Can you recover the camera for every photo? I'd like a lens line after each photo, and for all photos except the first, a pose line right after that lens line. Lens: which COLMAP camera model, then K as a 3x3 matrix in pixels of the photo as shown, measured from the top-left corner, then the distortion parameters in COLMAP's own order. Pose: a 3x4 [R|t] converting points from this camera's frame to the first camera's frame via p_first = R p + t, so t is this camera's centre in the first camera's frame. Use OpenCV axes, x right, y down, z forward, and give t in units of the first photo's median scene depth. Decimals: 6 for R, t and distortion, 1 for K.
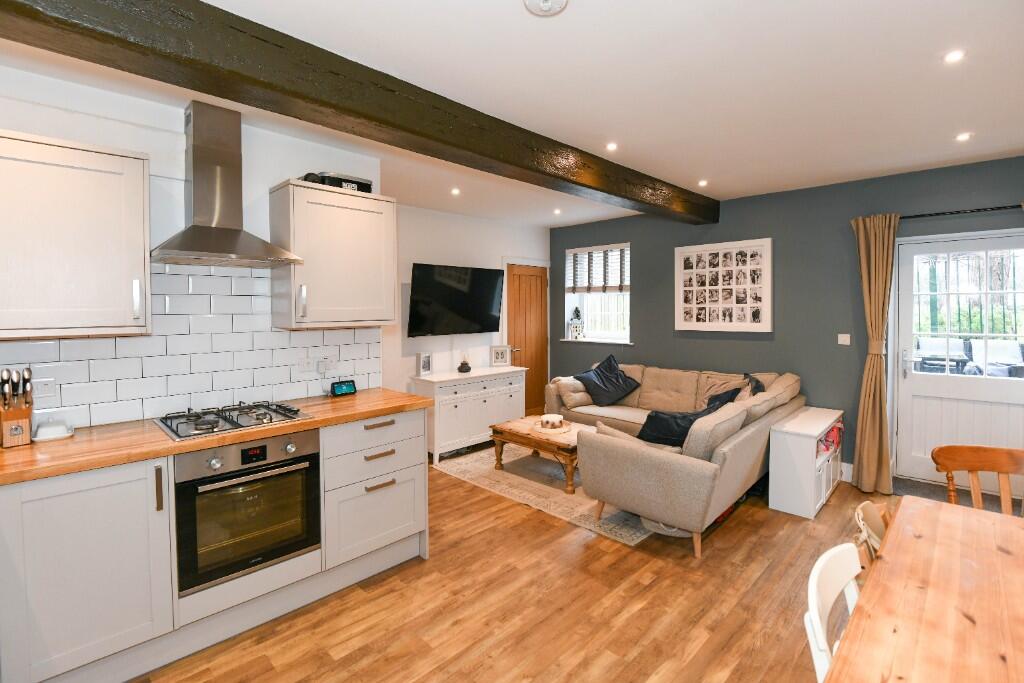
lens RADIAL K [[475.2, 0, 525.3], [0, 475.2, 313.4], [0, 0, 1]] dist [-0.010244, -0.002475]
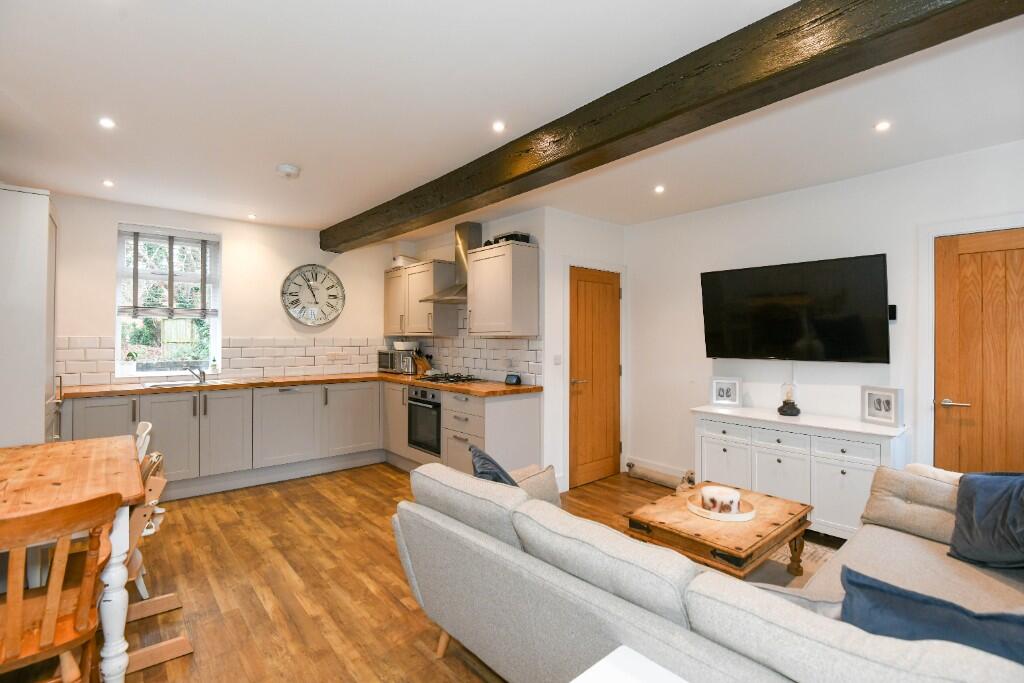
lens RADIAL K [[475.2, 0, 512.6], [0, 475.2, 337.0], [0, 0, 1]] dist [-0.010244, -0.002475]
pose [[-0.101190, 0.010185, -0.994815, 0.644830], [-0.015345, 0.999813, 0.011797, 0.007221], [0.994749, 0.016459, -0.101015, 0.708789]]
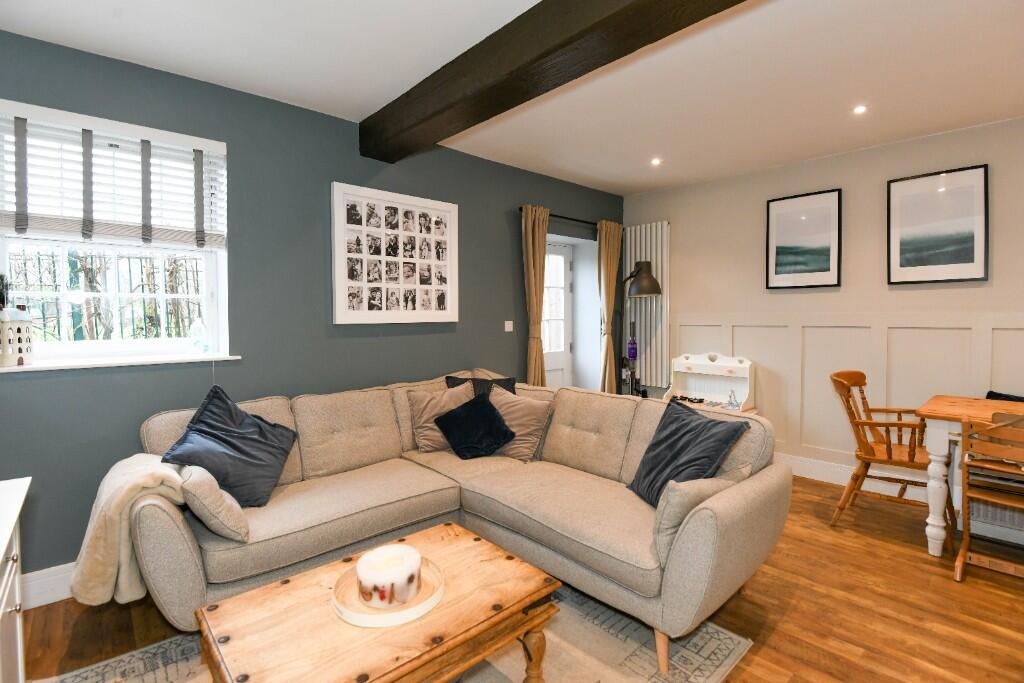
lens RADIAL K [[475.2, 0, 519.2], [0, 475.2, 320.2], [0, 0, 1]] dist [-0.010244, -0.002475]
pose [[0.070264, -0.008858, 0.997489, -0.264902], [0.011275, 0.999904, 0.008085, 0.029596], [-0.997465, 0.010679, 0.070357, 0.789620]]
